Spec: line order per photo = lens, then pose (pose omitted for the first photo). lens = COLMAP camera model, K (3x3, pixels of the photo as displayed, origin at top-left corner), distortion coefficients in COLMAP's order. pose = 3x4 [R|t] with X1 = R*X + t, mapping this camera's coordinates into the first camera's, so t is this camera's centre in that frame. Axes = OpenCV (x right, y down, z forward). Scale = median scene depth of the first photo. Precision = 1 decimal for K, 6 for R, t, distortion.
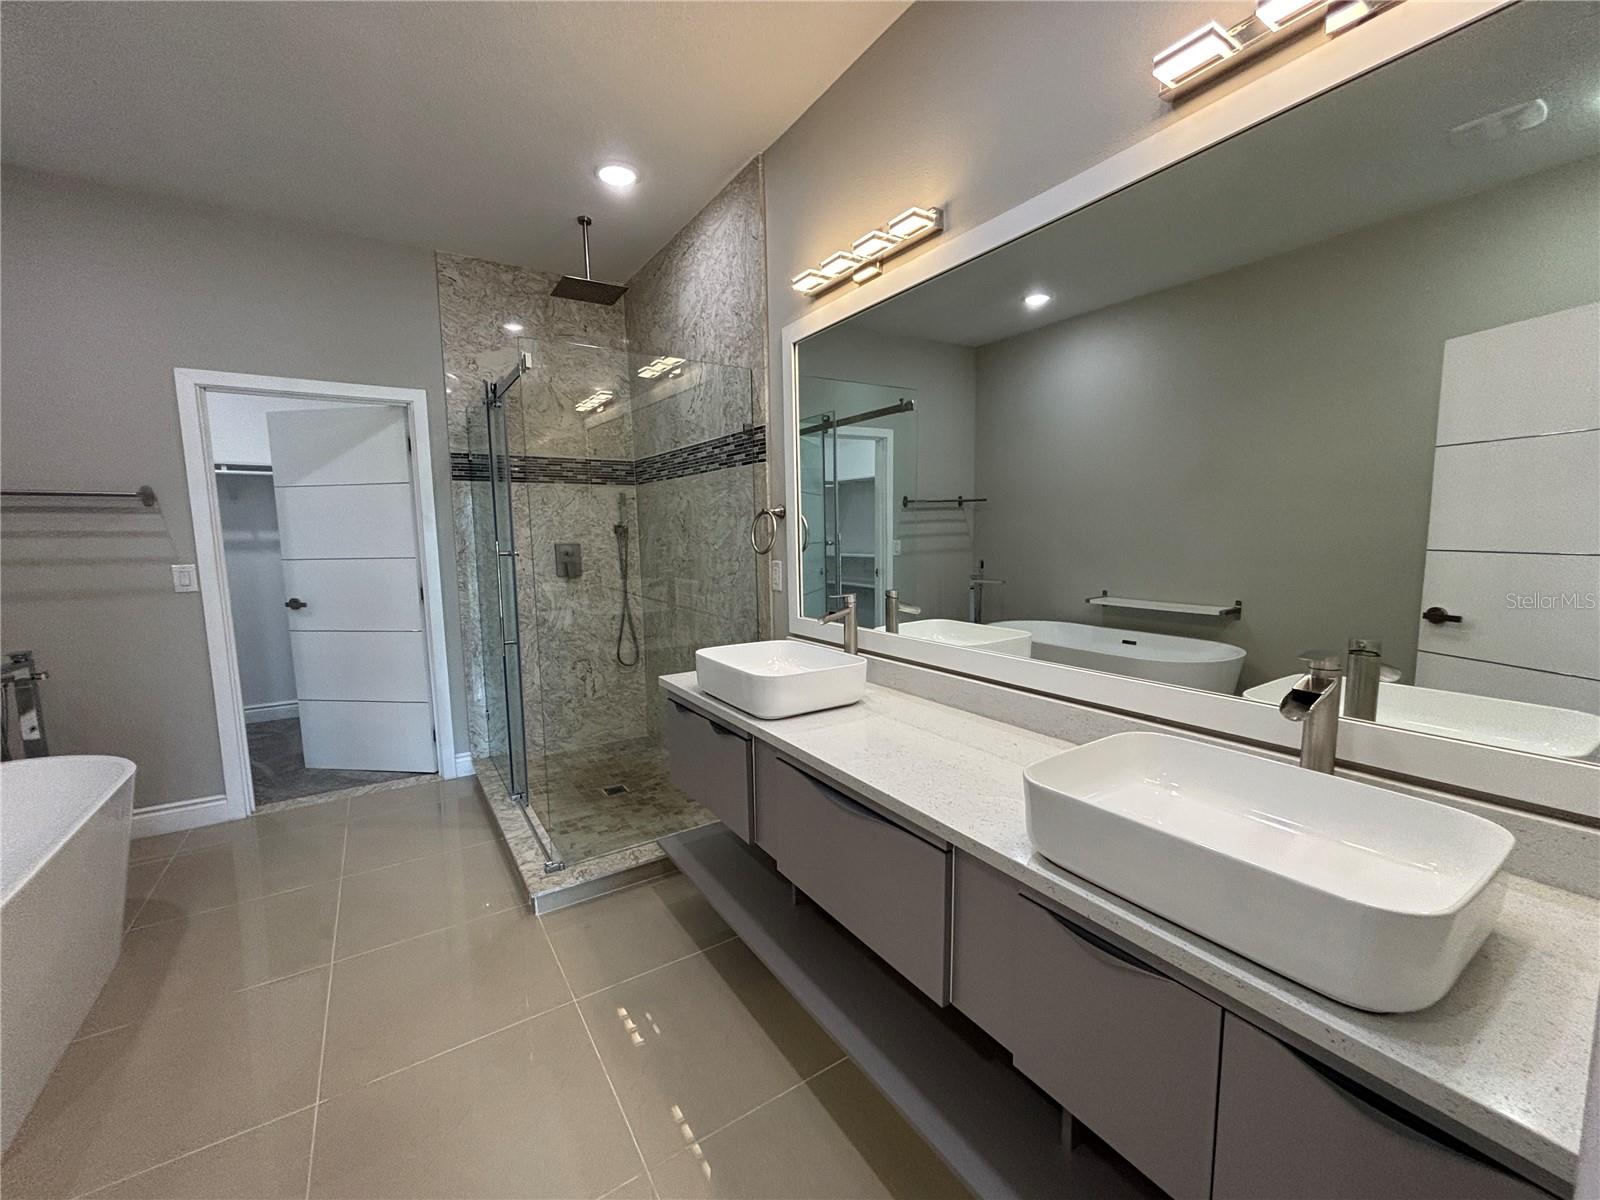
lens RADIAL K [[646.8, 0, 809.8], [0, 646.8, 598.6], [0, 0, 1]] dist [0.004469, -0.001498]
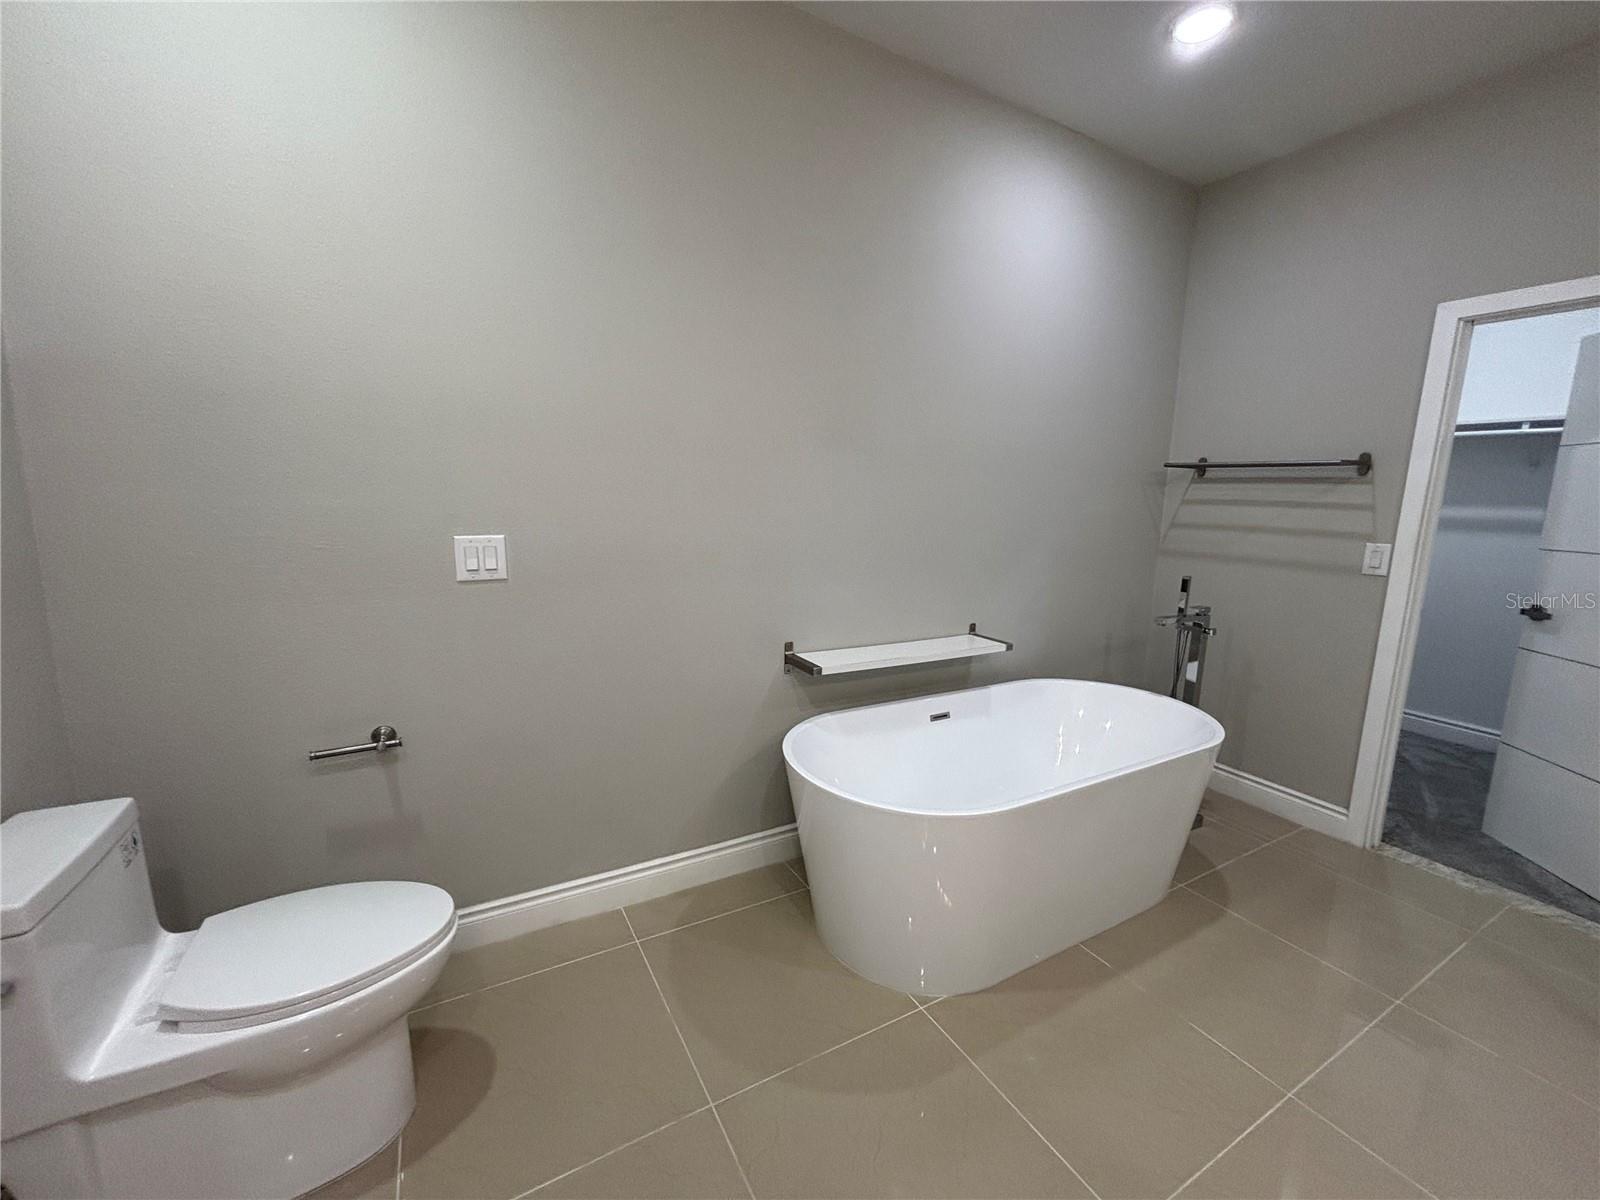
lens RADIAL K [[646.8, 0, 798.8], [0, 646.8, 599.1], [0, 0, 1]] dist [0.004469, -0.001498]
pose [[-0.081679, 0.175219, -0.981135, -0.038801], [-0.135486, 0.973334, 0.185105, -0.031152], [0.987407, 0.148049, -0.055761, 0.261821]]
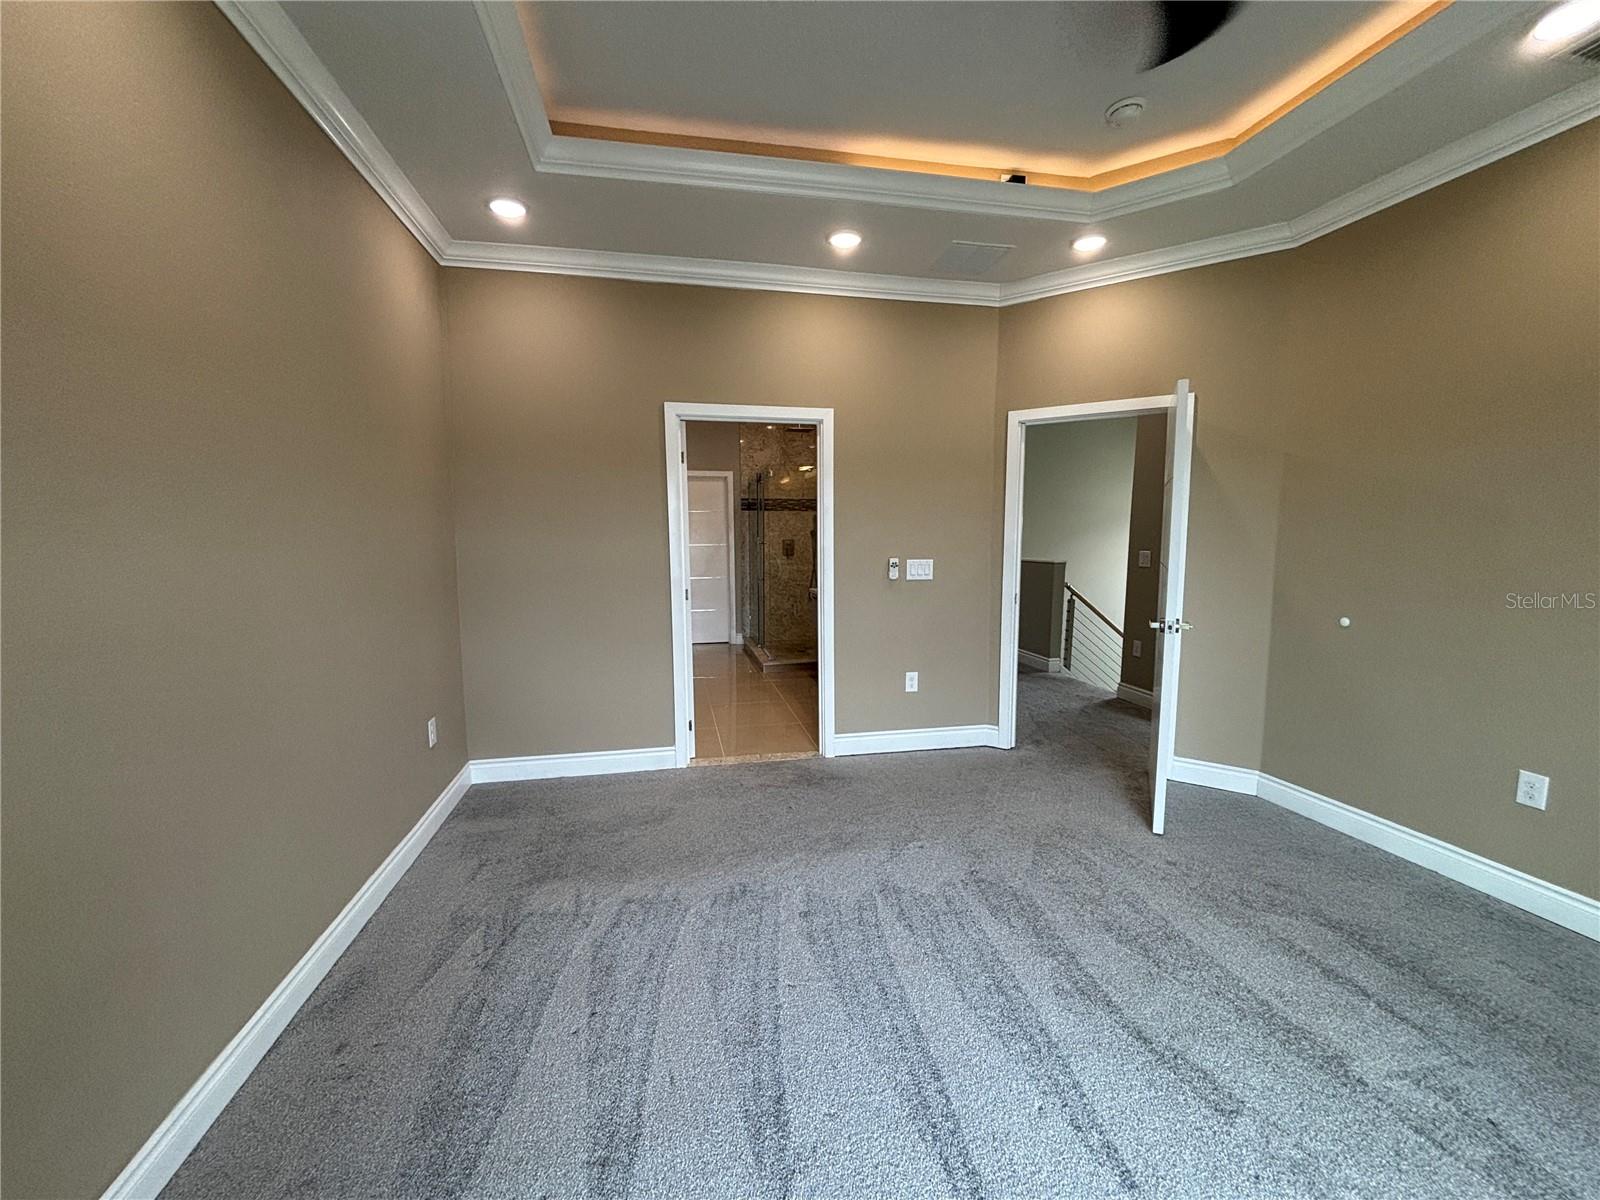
lens RADIAL K [[646.8, 0, 797.3], [0, 646.8, 605.9], [0, 0, 1]] dist [0.004469, -0.001498]
pose [[0.923487, 0.051420, -0.380169, 0.553835], [-0.049500, 0.998664, 0.014833, 0.116974], [0.380424, 0.005121, 0.924798, -1.113837]]
